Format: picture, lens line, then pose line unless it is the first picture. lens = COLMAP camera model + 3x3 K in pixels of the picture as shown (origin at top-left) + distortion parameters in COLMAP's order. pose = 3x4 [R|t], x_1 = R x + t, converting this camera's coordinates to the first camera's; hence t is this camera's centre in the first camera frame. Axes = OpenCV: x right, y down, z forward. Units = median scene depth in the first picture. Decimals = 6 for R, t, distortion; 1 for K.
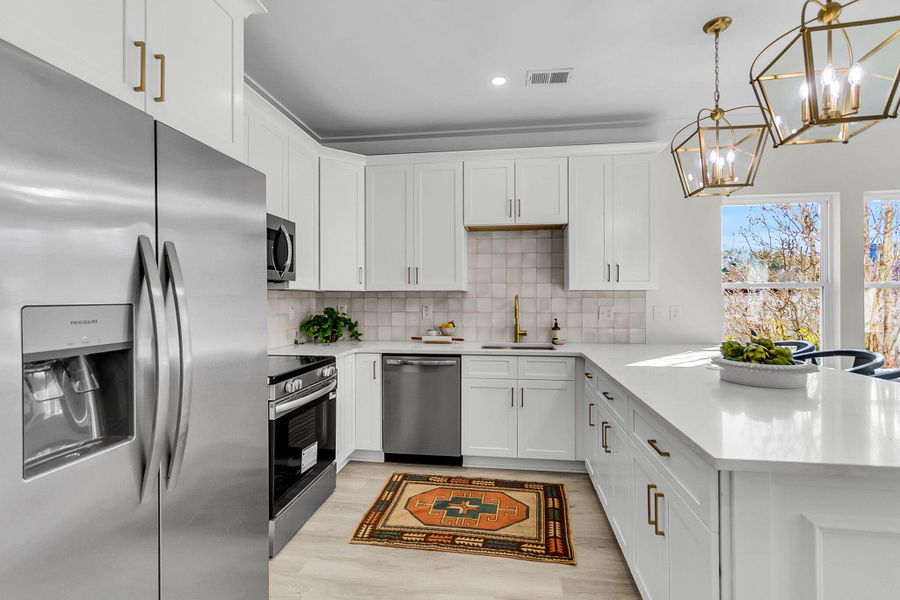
lens RADIAL K [[420.8, 0, 459.3], [0, 420.8, 301.7], [0, 0, 1]] dist [-0.015709, -0.000037]
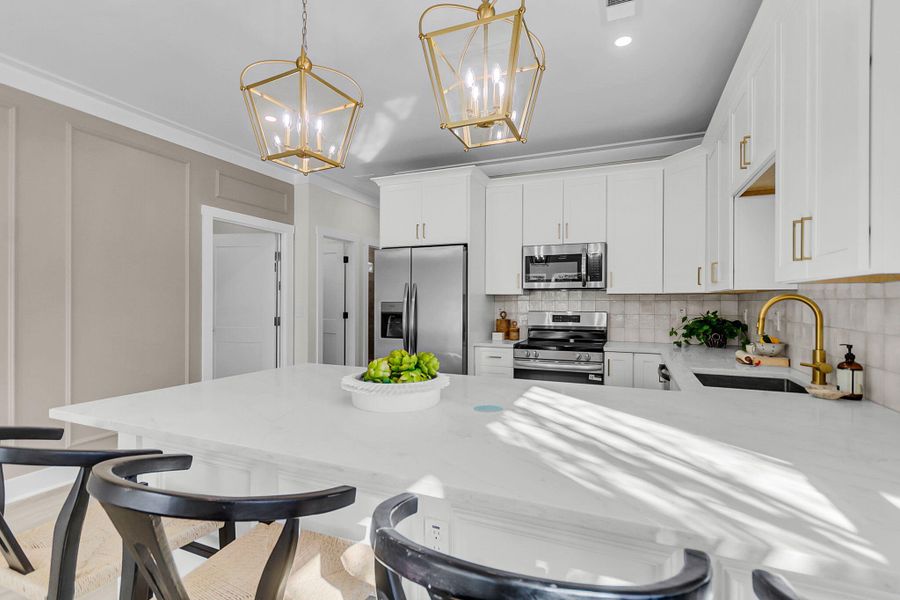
lens RADIAL K [[420.8, 0, 459.3], [0, 420.8, 301.7], [0, 0, 1]] dist [-0.015709, -0.000037]
pose [[-0.257626, 0.001028, -0.966244, 0.827644], [-0.011424, 0.999926, 0.004110, -0.003811], [0.966177, 0.012097, -0.257595, 0.758829]]
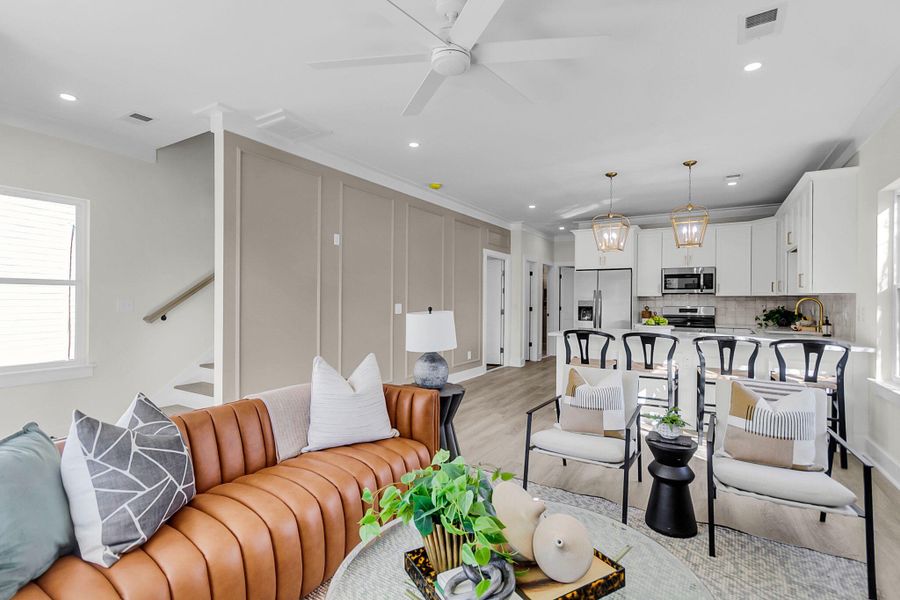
lens RADIAL K [[423.4, 0, 452.6], [0, 423.4, 313.6], [0, 0, 1]] dist [-0.003868, -0.000452]
pose [[-0.408518, 0.028187, -0.912315, 1.952898], [-0.012922, 0.999244, 0.036659, 0.000336], [0.912659, 0.026764, -0.407845, 0.534679]]
